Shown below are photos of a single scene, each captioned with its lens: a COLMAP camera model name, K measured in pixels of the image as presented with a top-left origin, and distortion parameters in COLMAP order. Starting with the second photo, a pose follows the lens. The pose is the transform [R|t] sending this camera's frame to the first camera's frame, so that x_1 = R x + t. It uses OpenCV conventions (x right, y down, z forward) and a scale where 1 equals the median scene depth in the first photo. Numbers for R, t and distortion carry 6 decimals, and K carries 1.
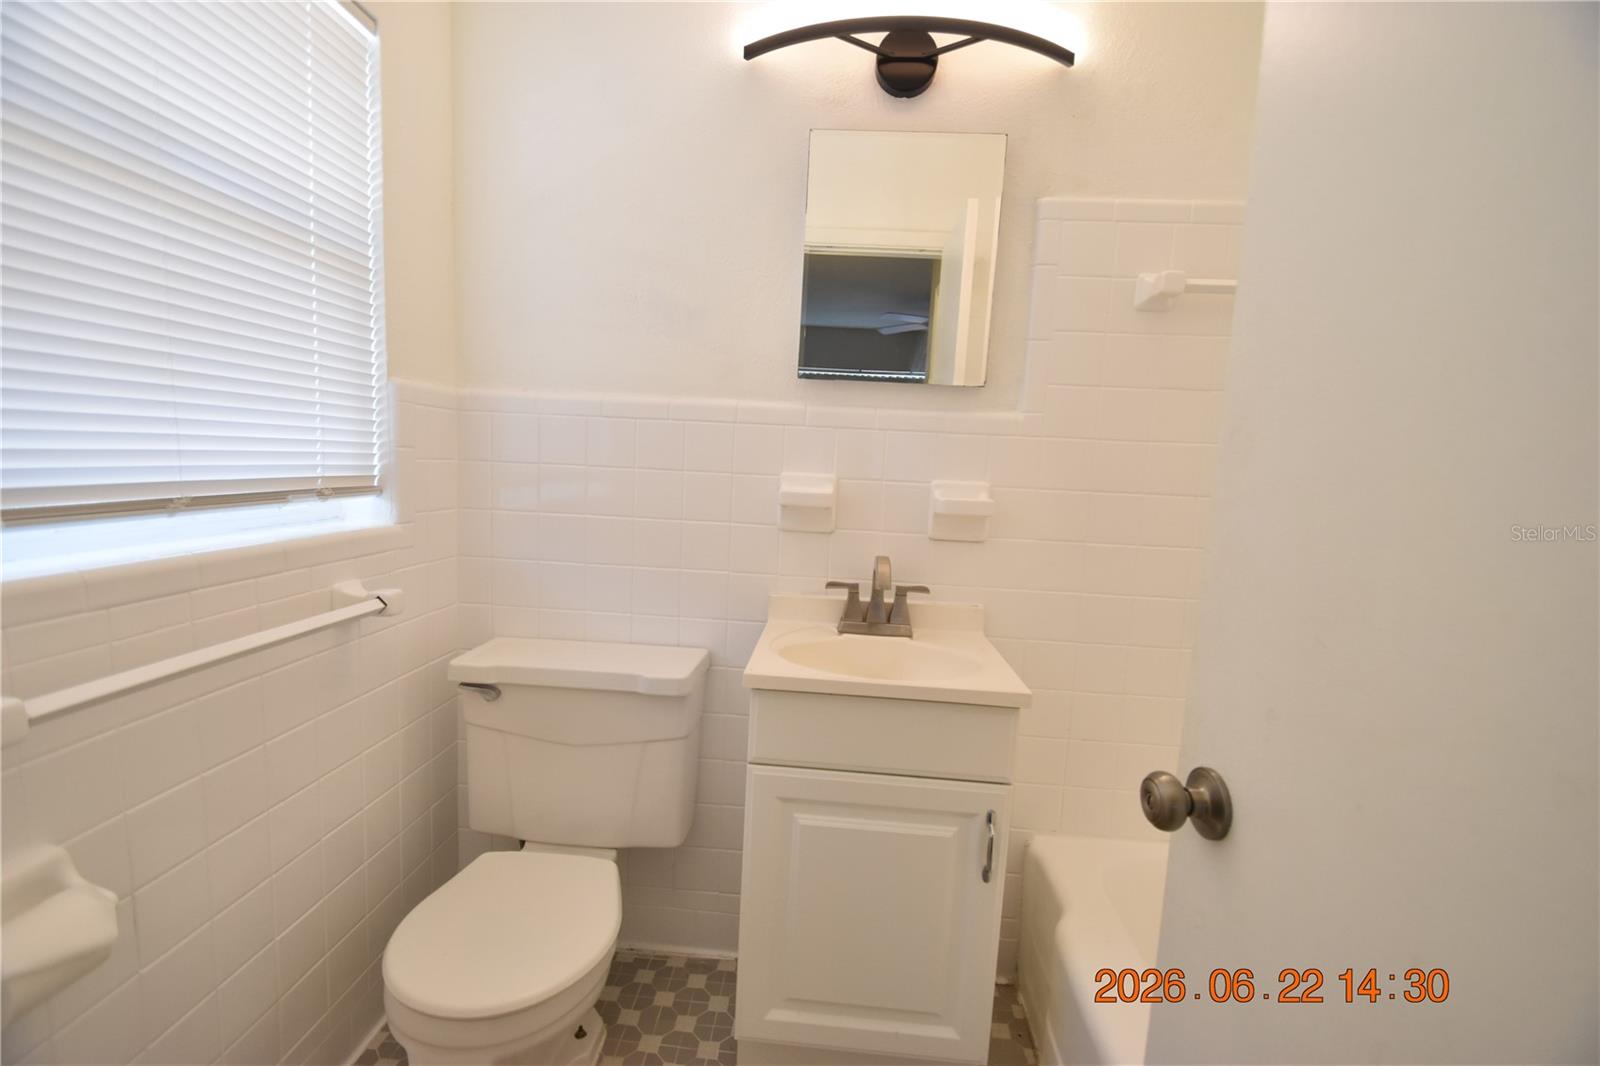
lens RADIAL K [[699.5, 0, 794.3], [0, 699.5, 540.1], [0, 0, 1]] dist [0.018455, -0.019107]
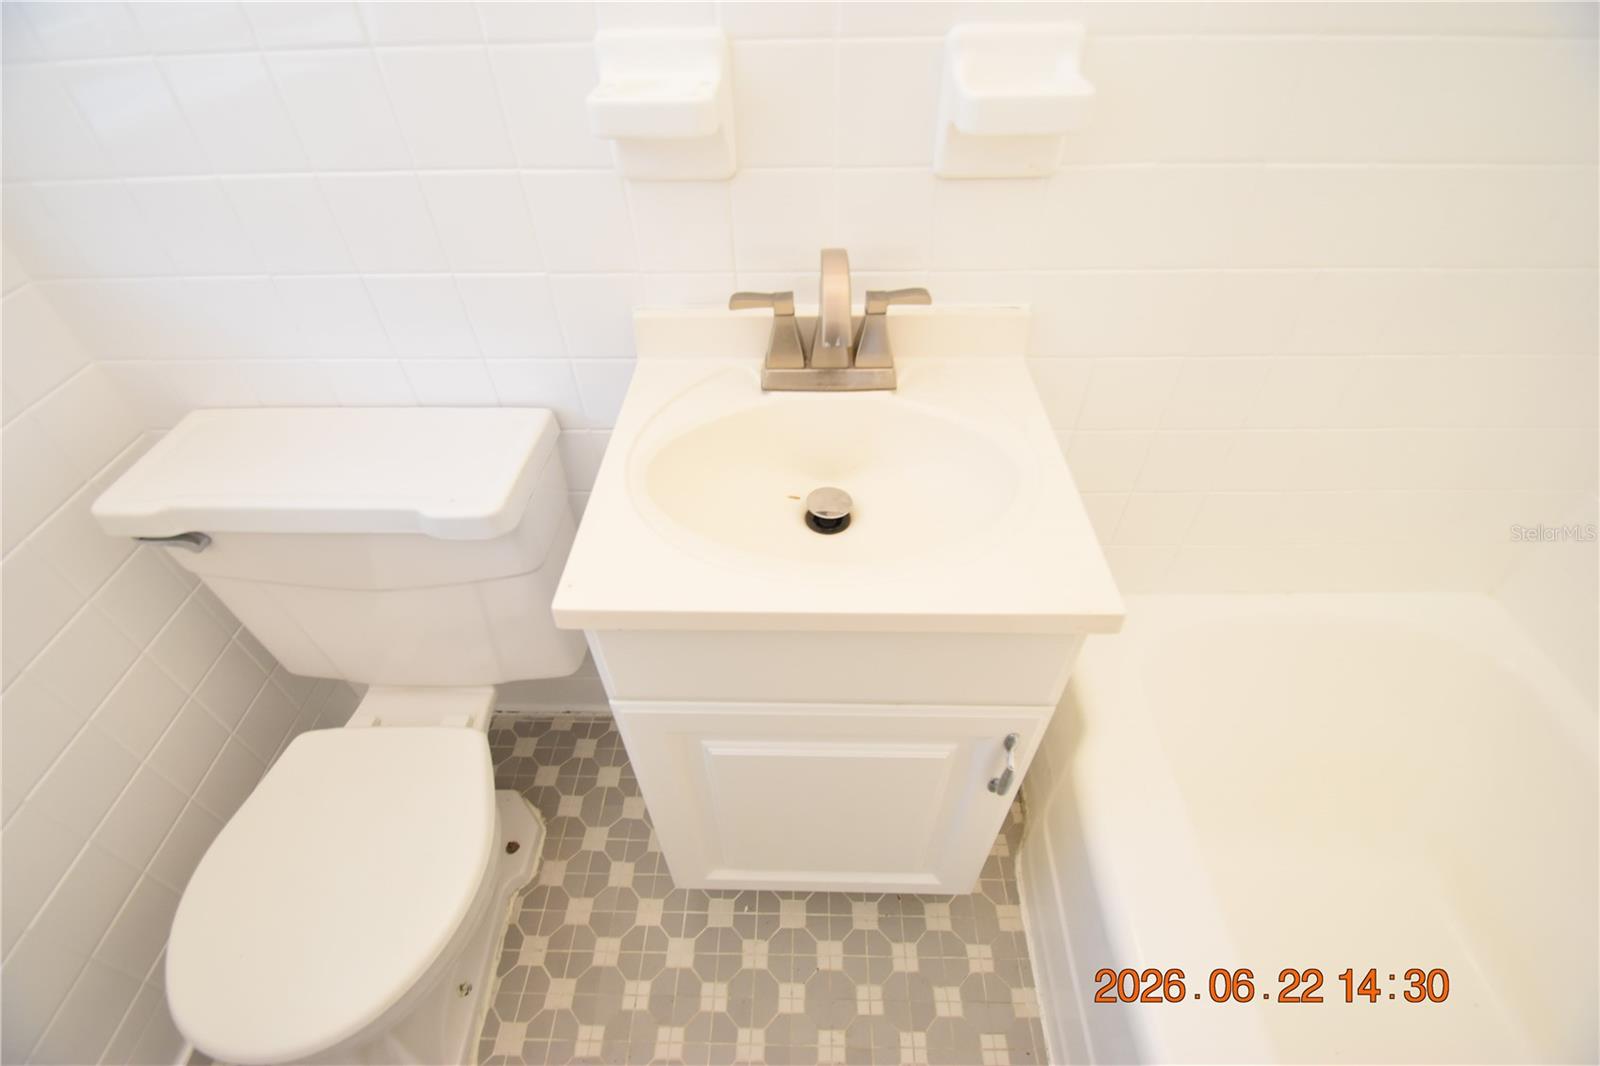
lens RADIAL K [[699.5, 0, 794.3], [0, 699.5, 540.1], [0, 0, 1]] dist [0.018455, -0.019107]
pose [[0.996818, -0.078481, -0.013983, 0.087606], [0.070563, 0.787051, 0.612839, -0.112499], [-0.037090, -0.611875, 0.790084, 0.495424]]
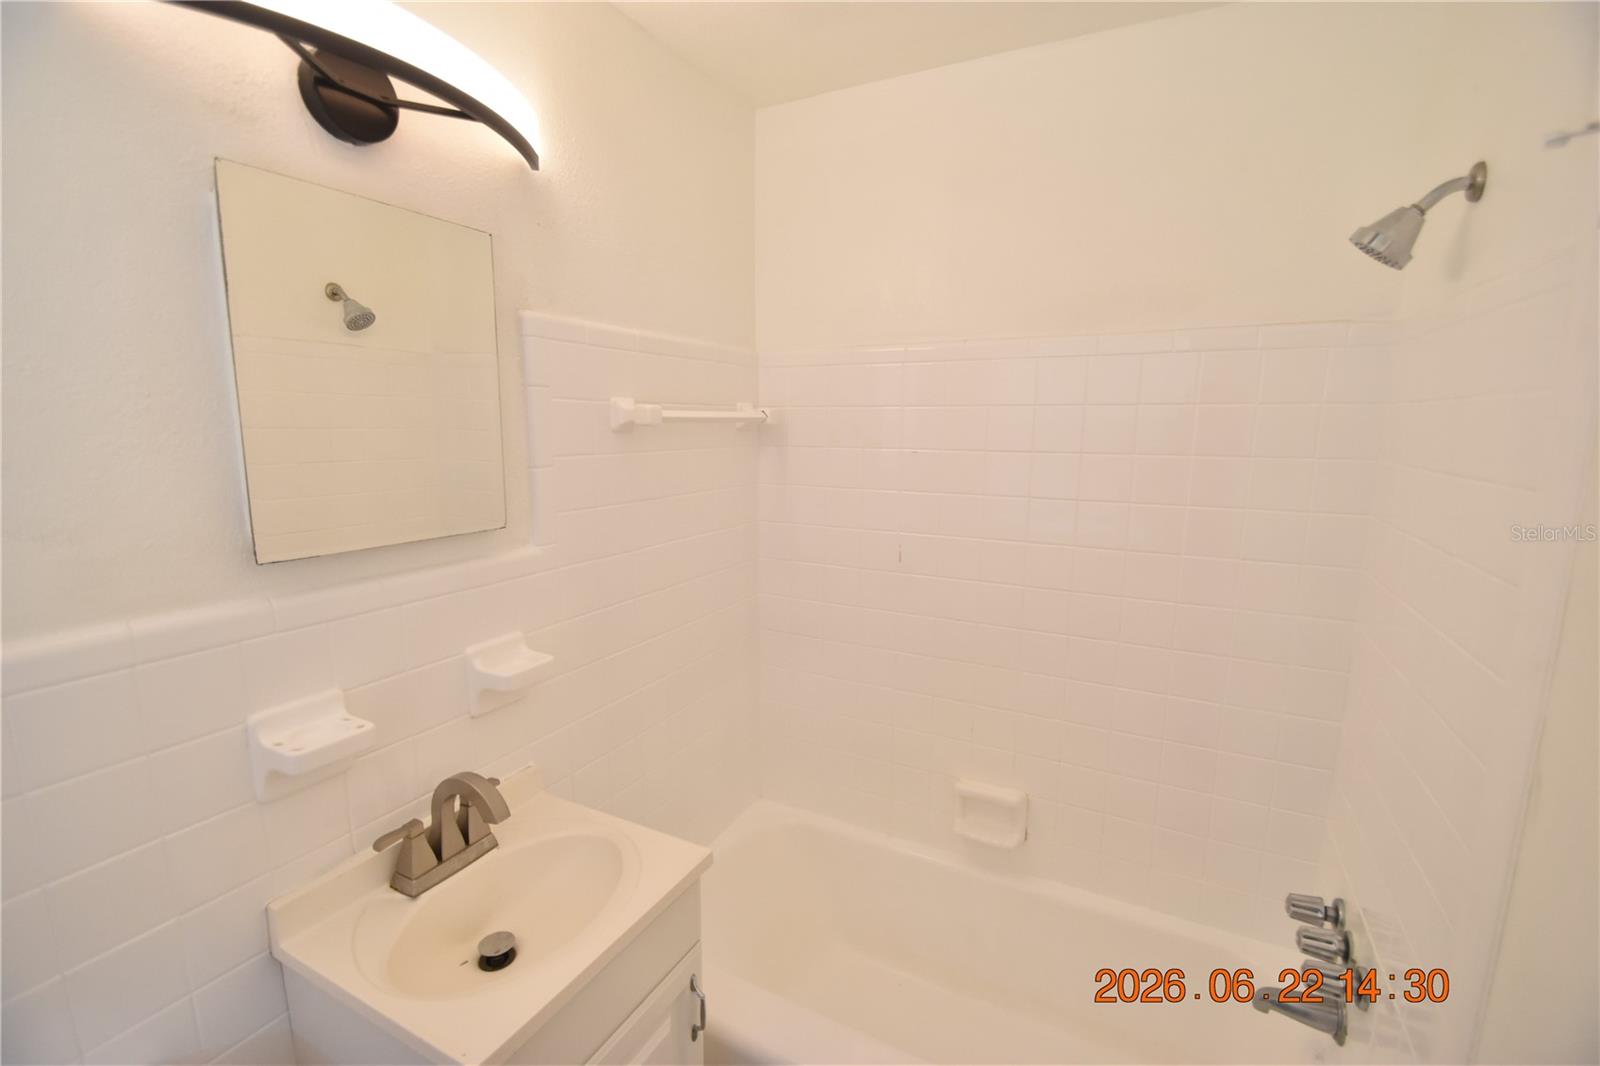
lens RADIAL K [[699.5, 0, 794.3], [0, 699.5, 540.1], [0, 0, 1]] dist [0.018455, -0.019107]
pose [[0.412675, -0.198372, 0.889015, -0.351587], [0.115220, 0.979526, 0.165084, -0.309237], [-0.903562, 0.034306, 0.427082, 0.321402]]
